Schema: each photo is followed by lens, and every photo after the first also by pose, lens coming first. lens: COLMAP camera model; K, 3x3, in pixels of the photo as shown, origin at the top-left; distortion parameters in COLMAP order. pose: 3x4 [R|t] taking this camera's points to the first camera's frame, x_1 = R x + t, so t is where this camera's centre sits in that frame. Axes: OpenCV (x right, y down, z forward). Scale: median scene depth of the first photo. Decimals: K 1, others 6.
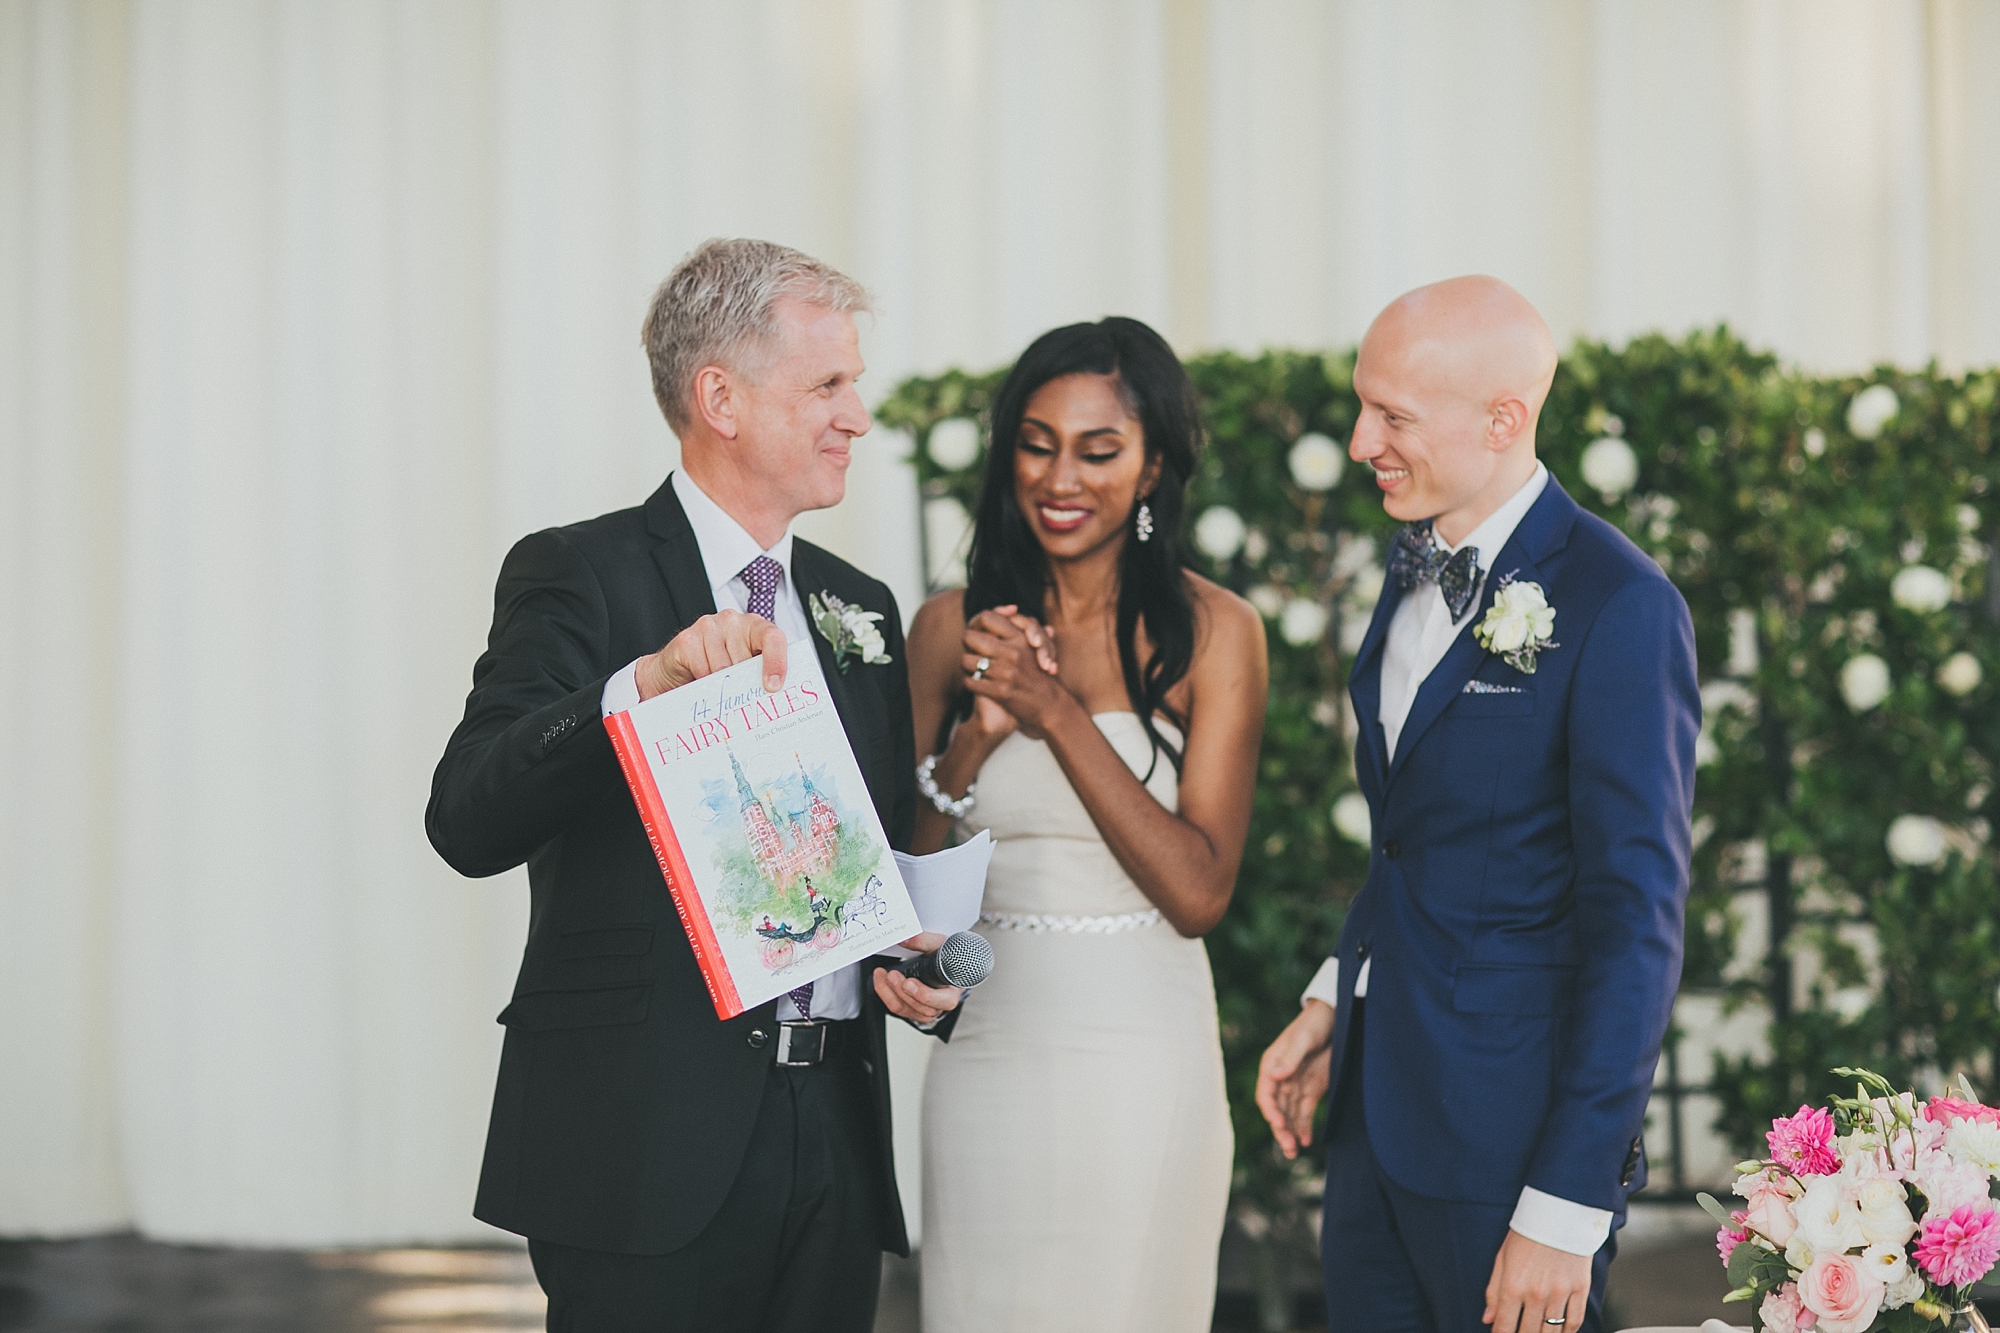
lens RADIAL K [[5007.9, 0, 1003.4], [0, 5007.9, 665.3], [0, 0, 1]] dist [-0.155313, 0.000000]
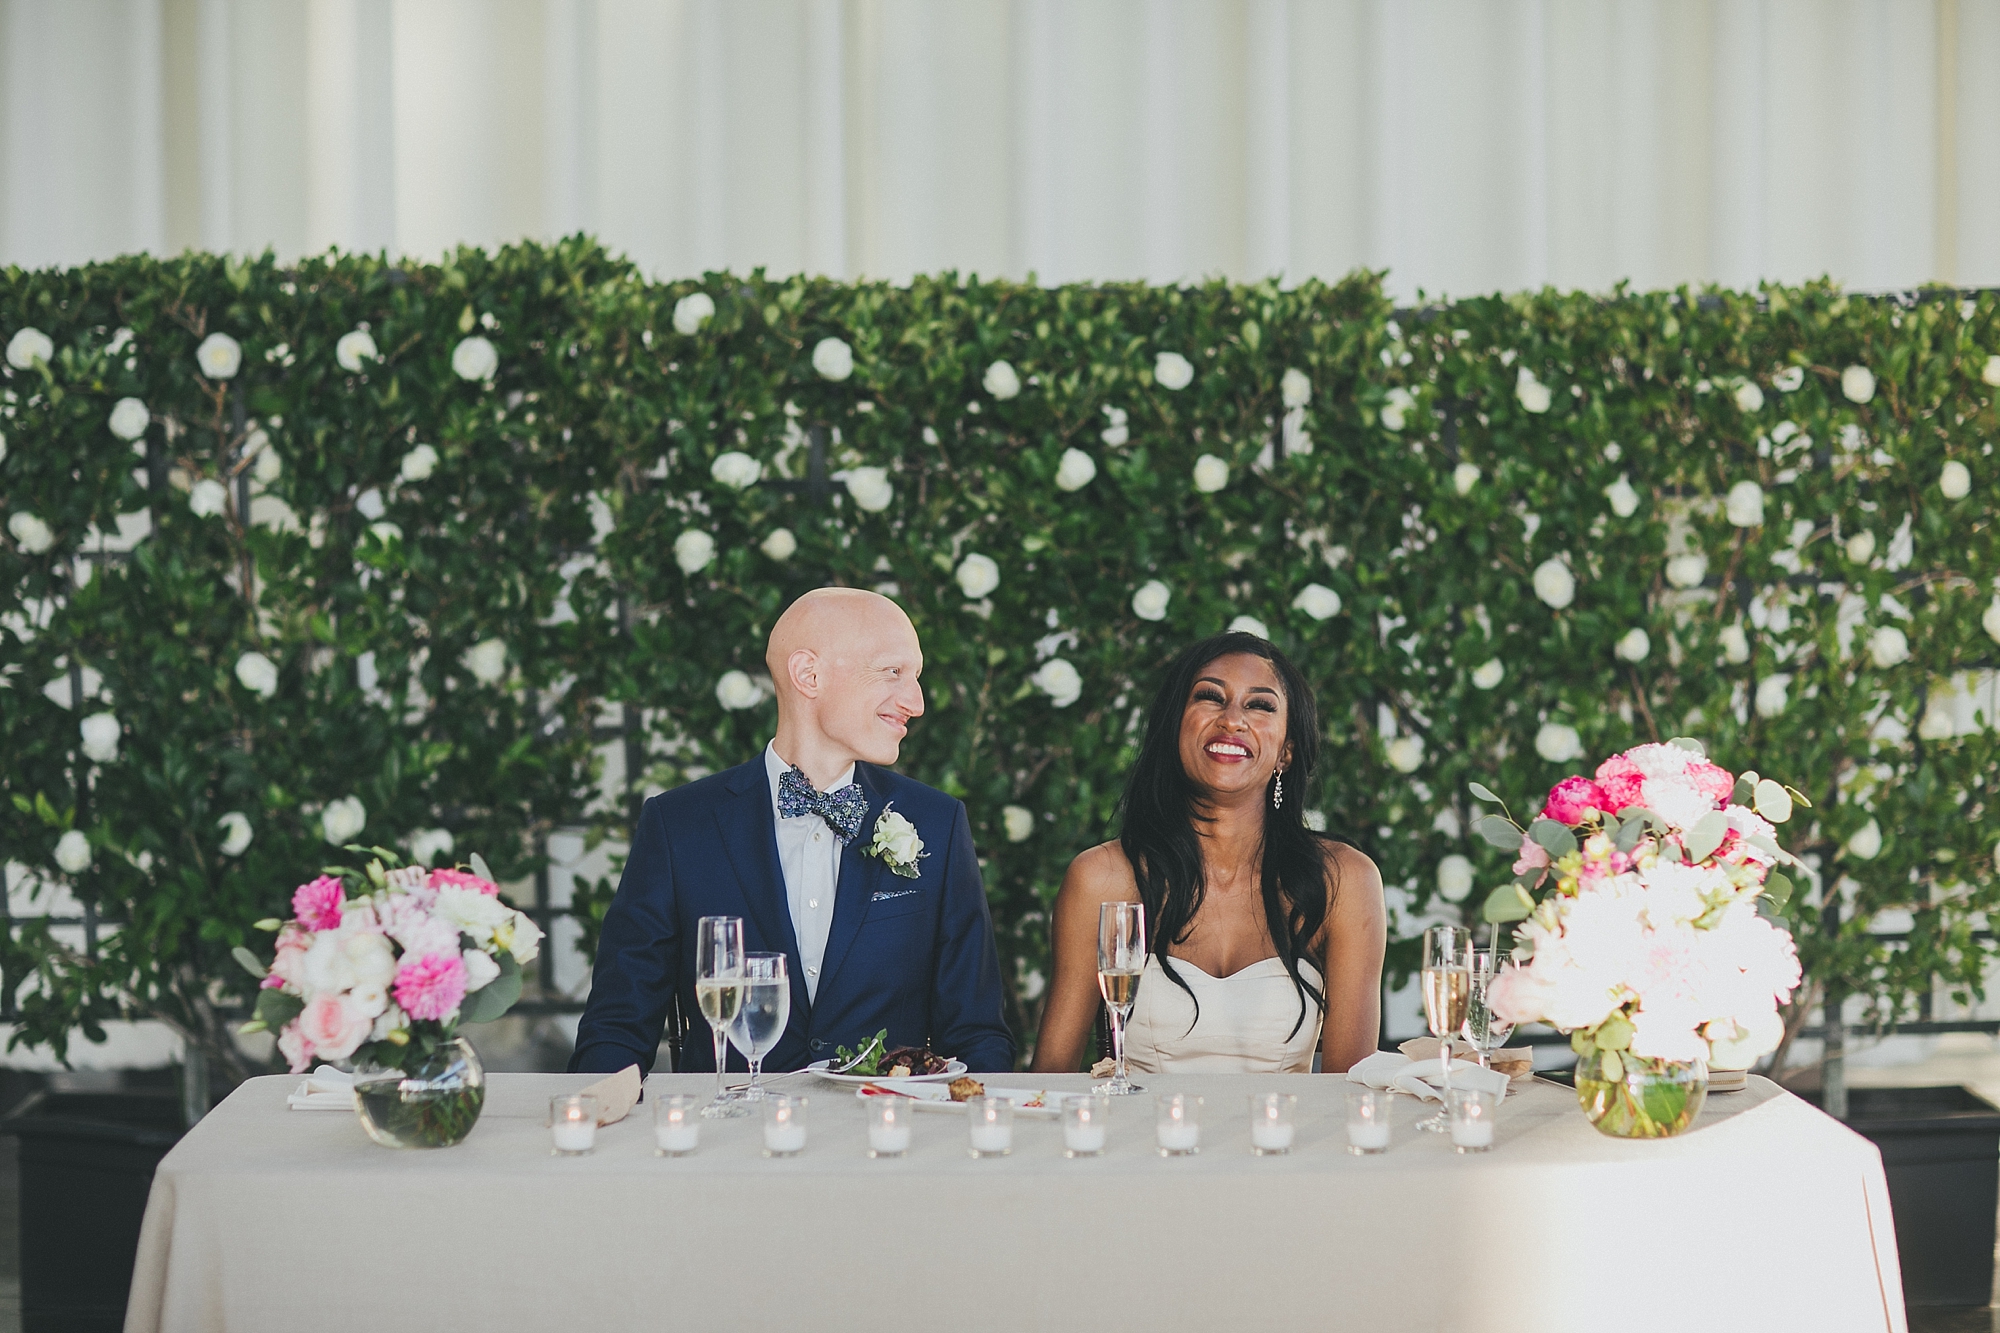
lens RADIAL K [[5007.9, 0, 1002.5], [0, 5007.9, 669.8], [0, 0, 1]] dist [-0.155313, 0.000000]
pose [[0.992815, 0.000379, 0.119662, 0.105813], [-0.002770, 0.999800, 0.019818, 0.007571], [-0.119631, -0.020007, 0.992617, -0.140685]]
